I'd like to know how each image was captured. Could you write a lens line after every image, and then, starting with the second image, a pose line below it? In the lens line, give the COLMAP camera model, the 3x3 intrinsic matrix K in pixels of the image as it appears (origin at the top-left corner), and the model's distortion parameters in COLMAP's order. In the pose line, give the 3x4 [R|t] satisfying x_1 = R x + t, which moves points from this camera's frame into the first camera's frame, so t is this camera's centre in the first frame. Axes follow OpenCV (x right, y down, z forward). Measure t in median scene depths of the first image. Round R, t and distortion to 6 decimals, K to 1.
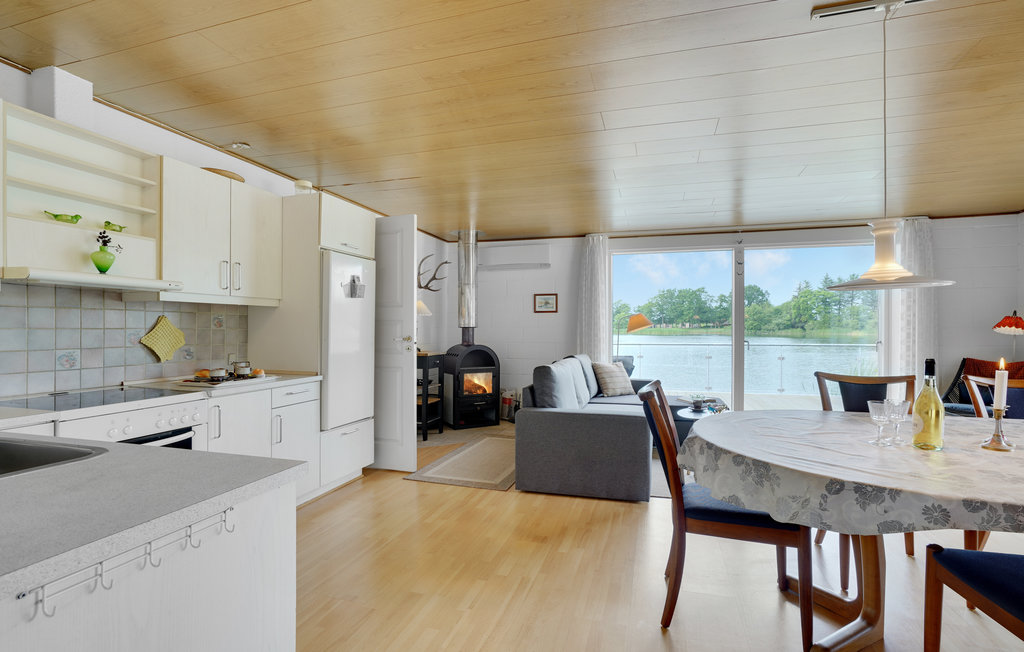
lens RADIAL K [[493.9, 0, 517.6], [0, 493.9, 322.3], [0, 0, 1]] dist [-0.001083, -0.000167]
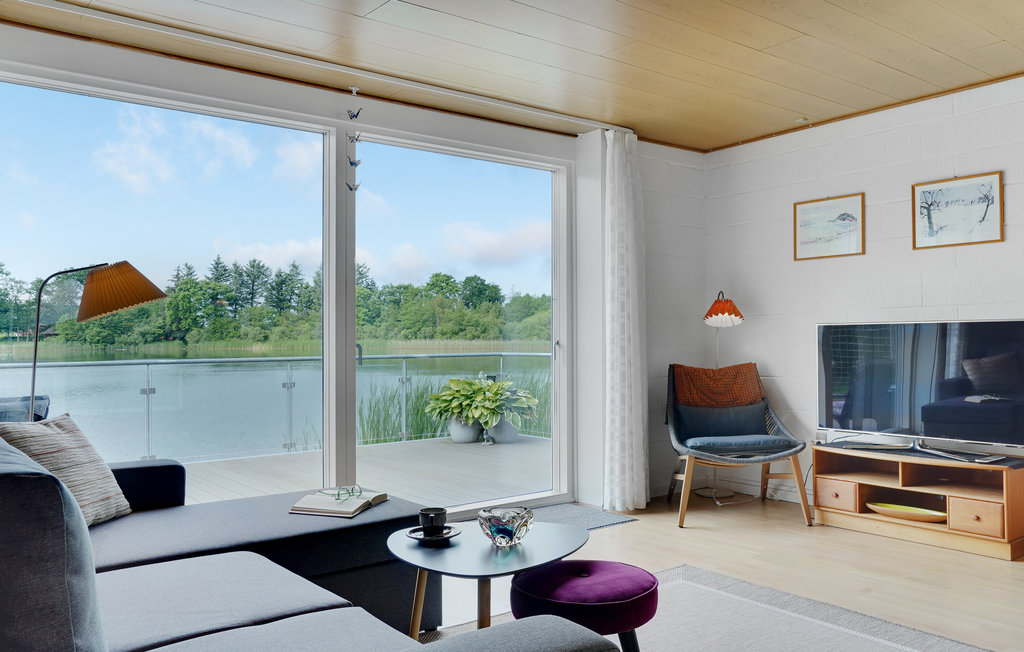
lens RADIAL K [[805.0, 0, 515.6], [0, 805.0, 305.2], [0, 0, 1]] dist [-0.008661, -0.001481]
pose [[0.577876, 0.033332, 0.815444, -0.036067], [-0.004095, 0.999271, -0.037945, 0.027946], [-0.816115, 0.018588, 0.577591, 0.442821]]
